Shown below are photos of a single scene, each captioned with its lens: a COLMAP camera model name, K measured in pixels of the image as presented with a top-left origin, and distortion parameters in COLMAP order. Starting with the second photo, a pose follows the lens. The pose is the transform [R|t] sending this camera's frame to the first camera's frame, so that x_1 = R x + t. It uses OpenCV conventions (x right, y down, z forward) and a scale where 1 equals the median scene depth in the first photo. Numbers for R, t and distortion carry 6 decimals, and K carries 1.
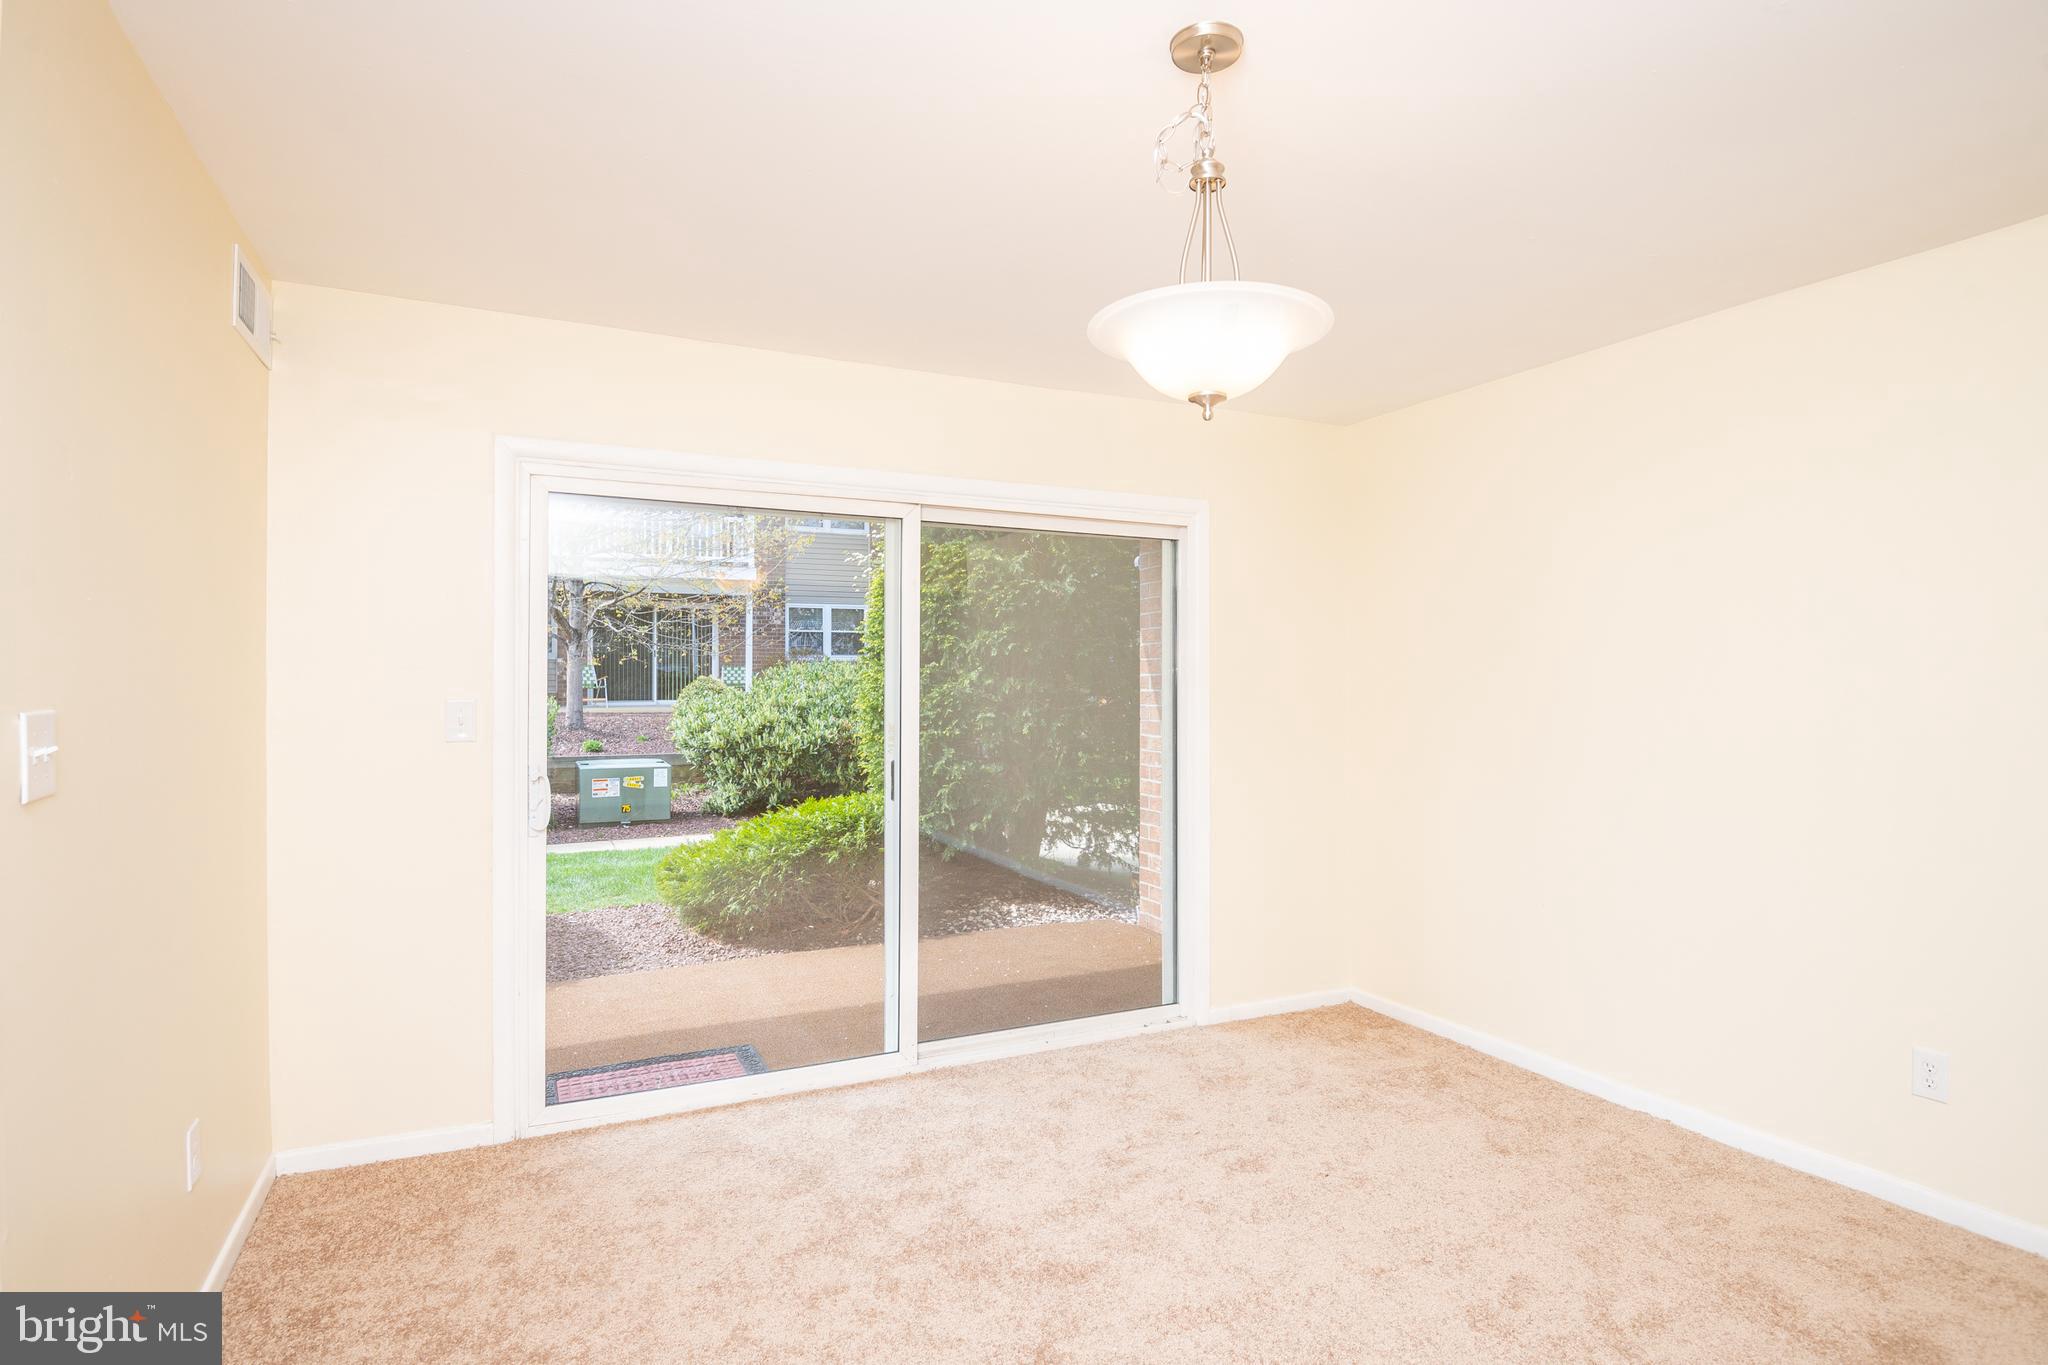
lens RADIAL K [[1058.7, 0, 997.5], [0, 1058.7, 689.3], [0, 0, 1]] dist [0.000245, -0.027249]
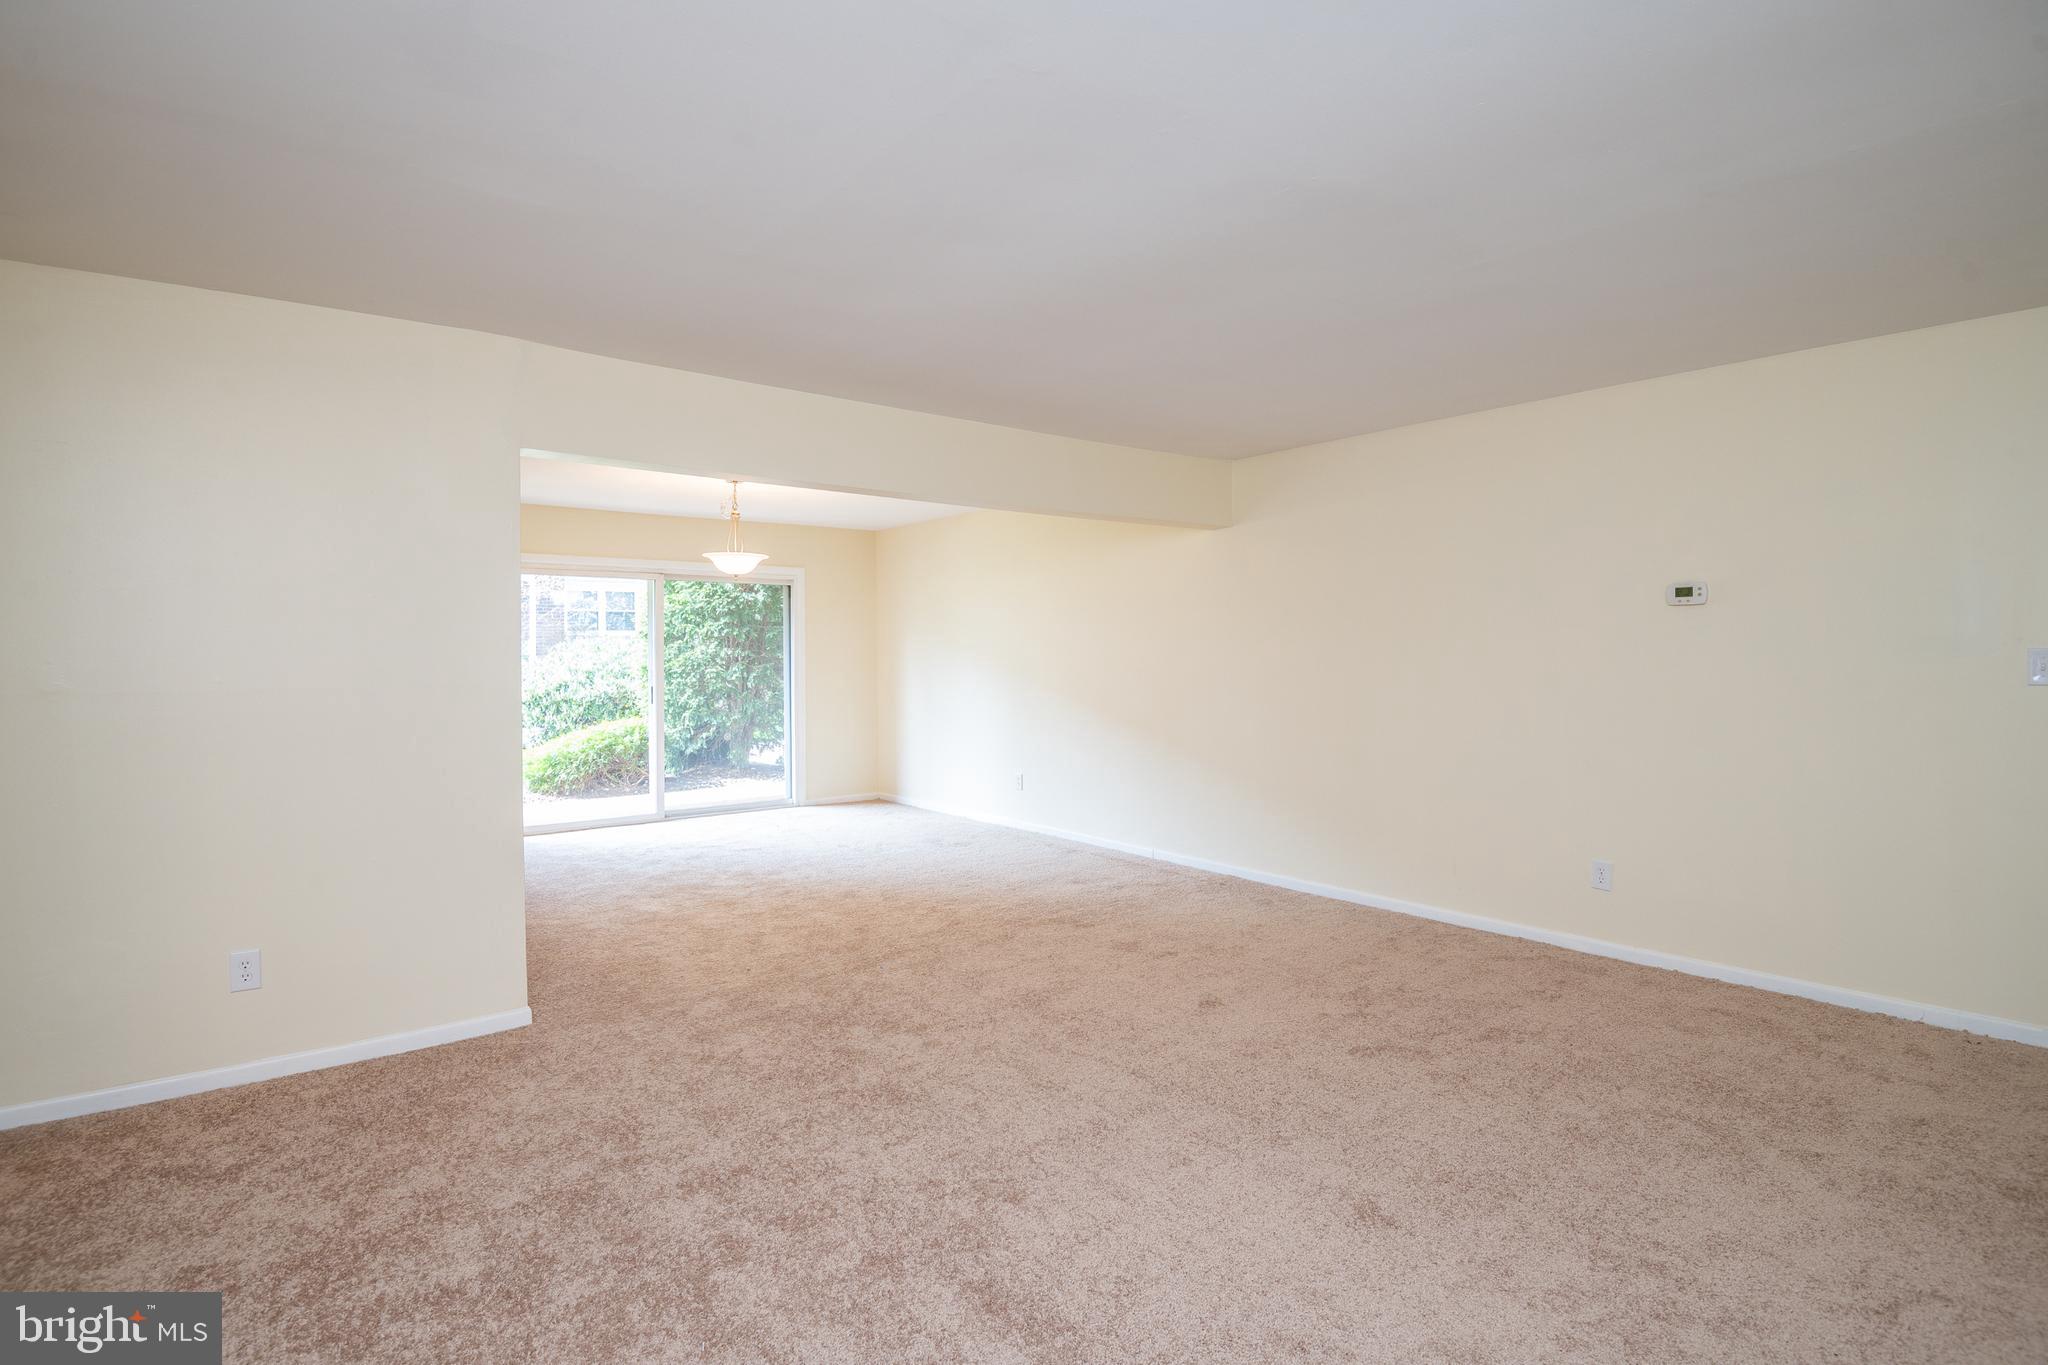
lens RADIAL K [[1011.7, 0, 1021.7], [0, 1011.7, 673.2], [0, 0, 1]] dist [-0.002390, -0.000258]
pose [[0.971262, -0.012588, 0.237681, 0.055099], [0.009350, 0.999848, 0.014746, 0.005399], [-0.237830, -0.012100, 0.971231, -0.455297]]
